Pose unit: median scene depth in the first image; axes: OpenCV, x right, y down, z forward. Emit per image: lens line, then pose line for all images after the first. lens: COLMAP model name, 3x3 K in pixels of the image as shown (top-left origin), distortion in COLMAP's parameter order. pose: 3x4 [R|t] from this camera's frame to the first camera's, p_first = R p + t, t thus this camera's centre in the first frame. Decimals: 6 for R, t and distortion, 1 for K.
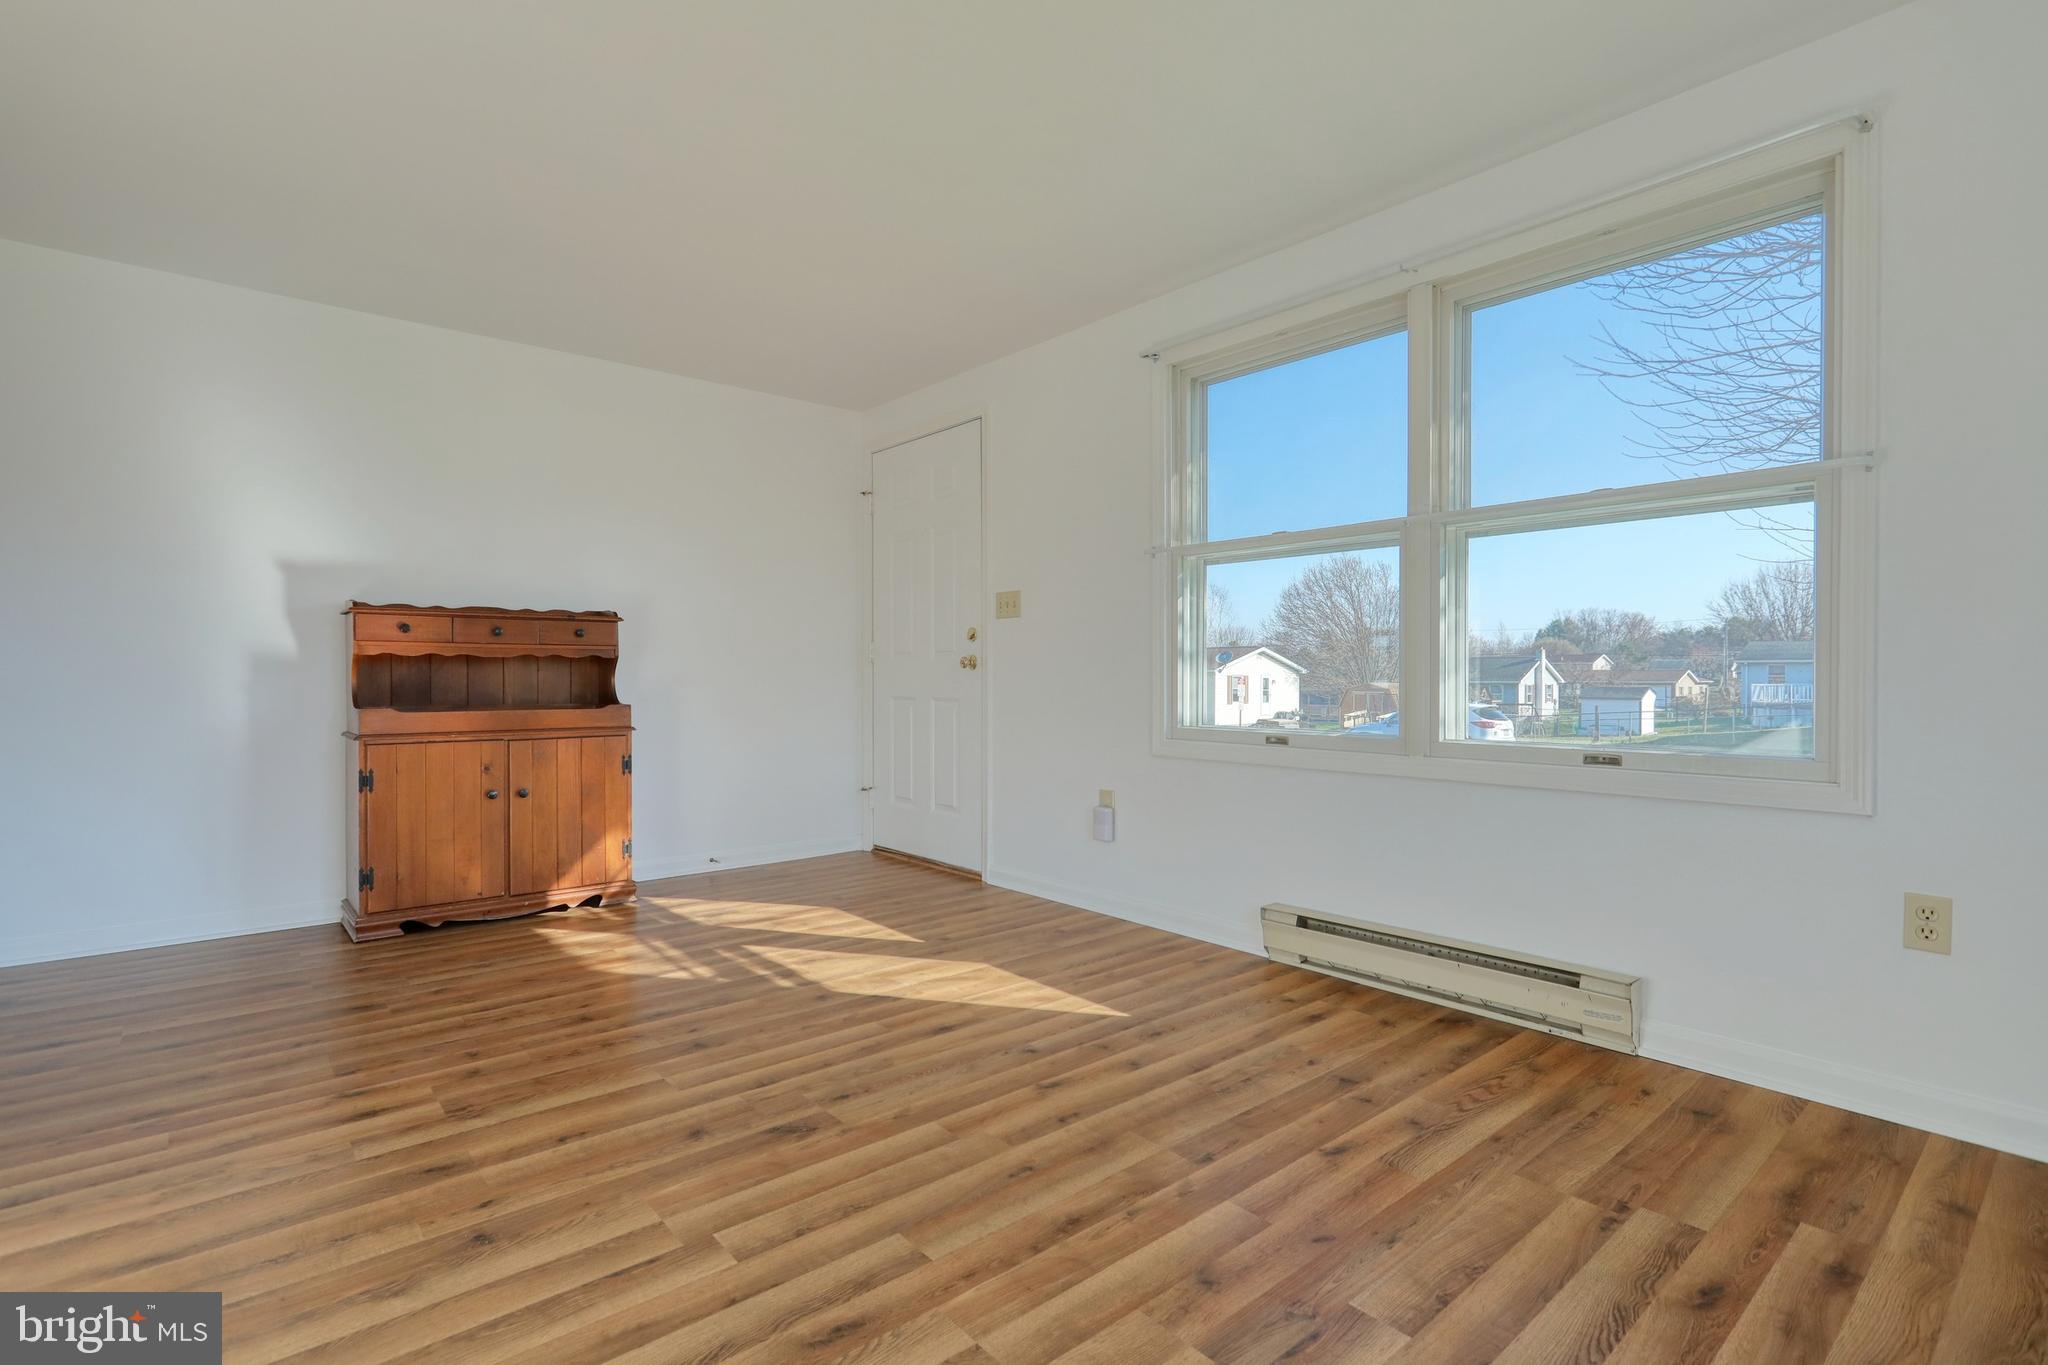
lens RADIAL K [[994.6, 0, 1004.8], [0, 994.6, 675.9], [0, 0, 1]] dist [-0.007888, 0.003964]
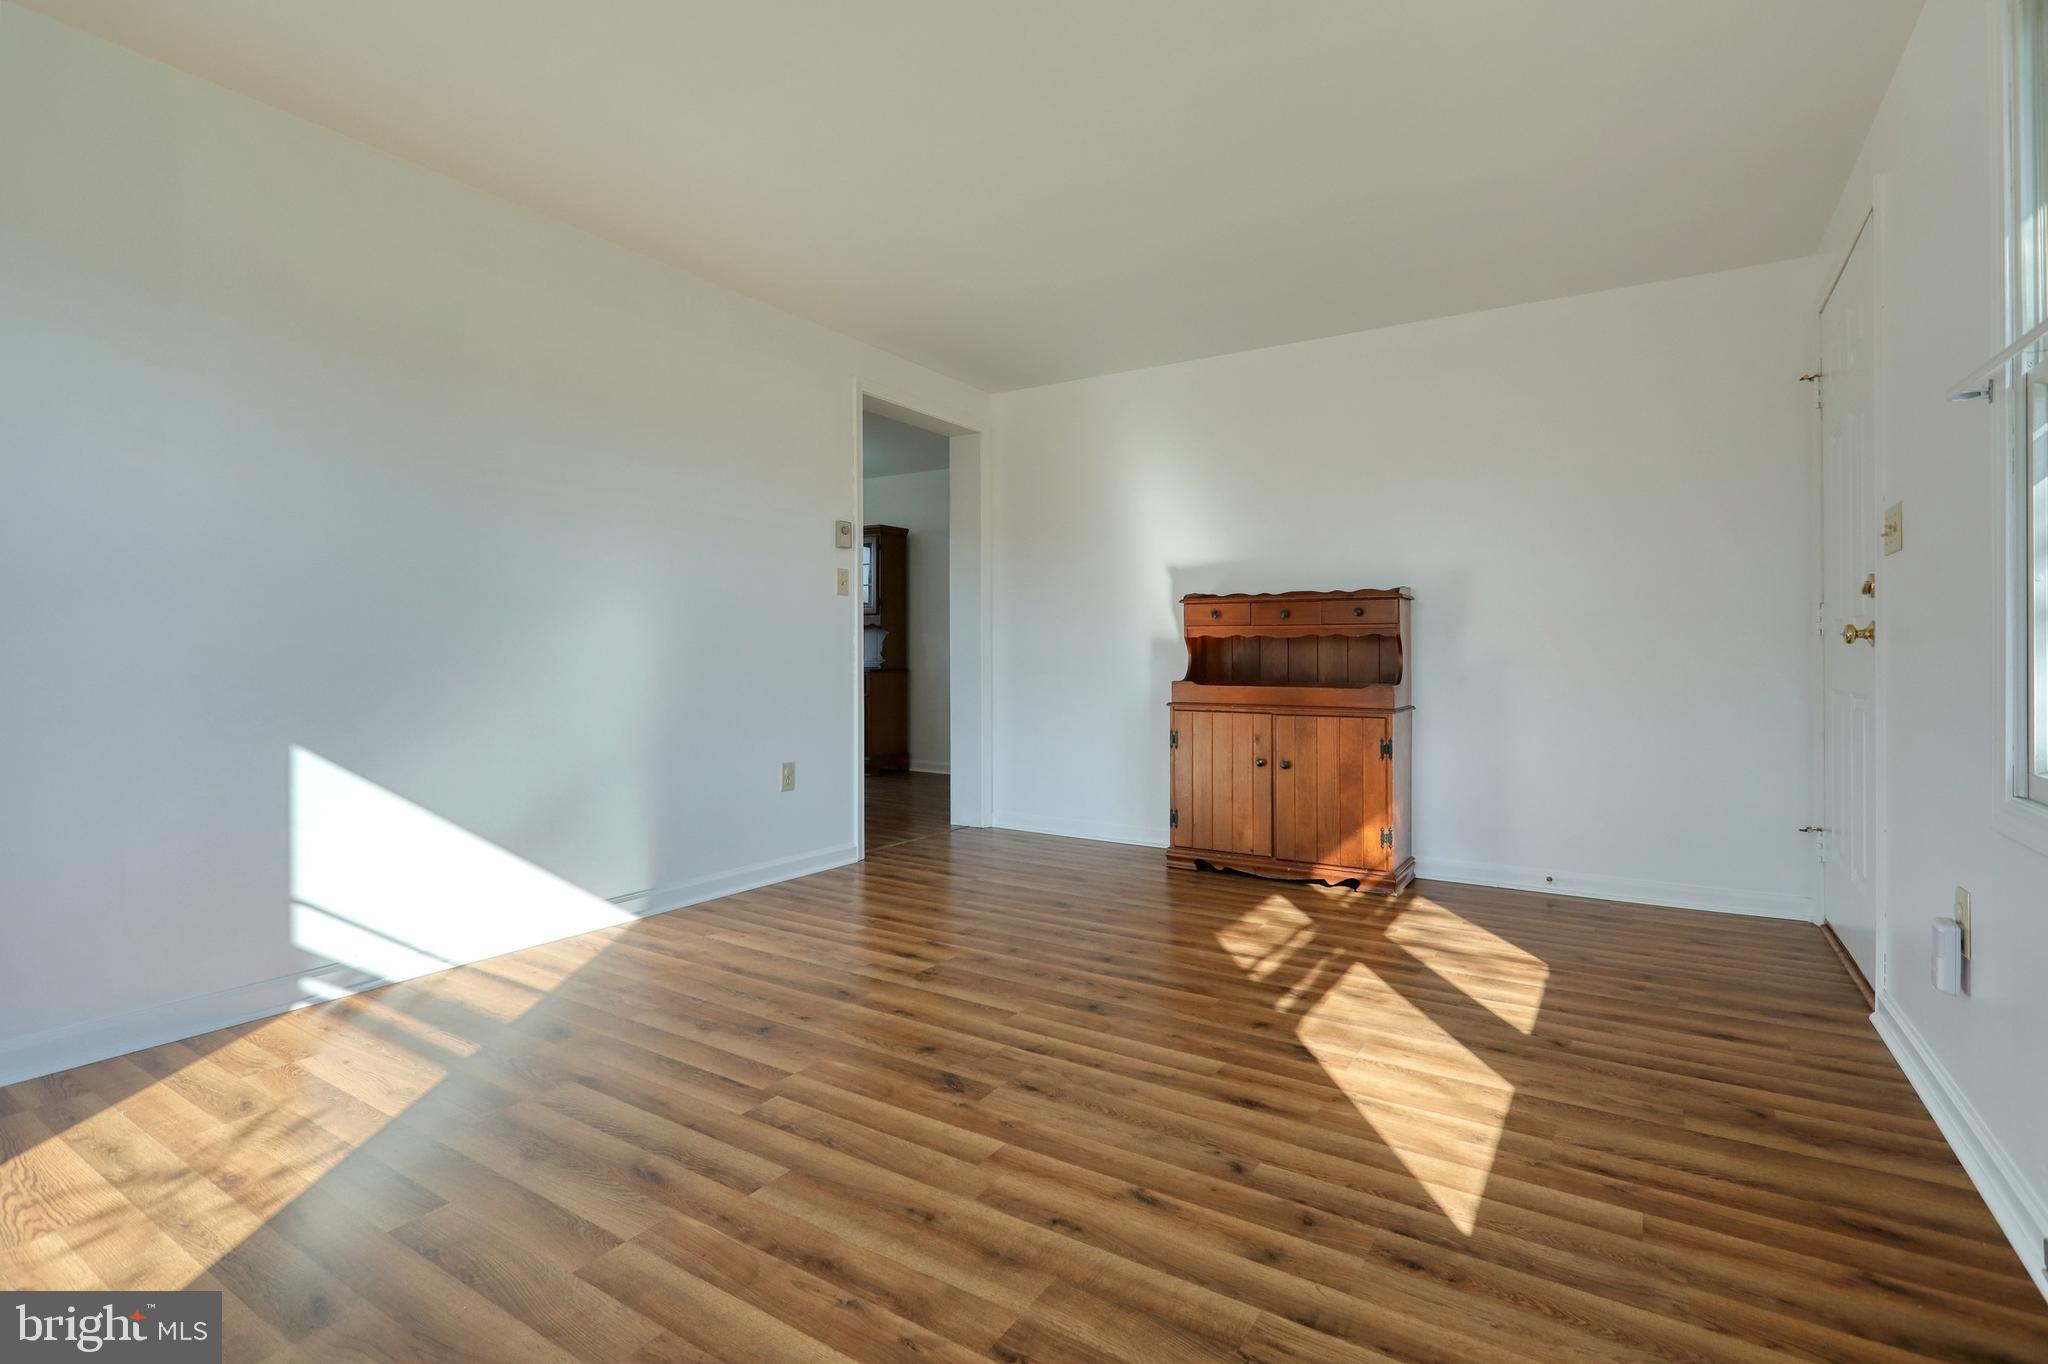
lens RADIAL K [[994.6, 0, 1032.1], [0, 994.6, 674.0], [0, 0, 1]] dist [-0.007888, 0.003964]
pose [[0.277097, 0.019561, -0.960643, 0.593352], [-0.002692, 0.999805, 0.019582, 0.000297], [0.960838, -0.002840, 0.277095, 0.571400]]
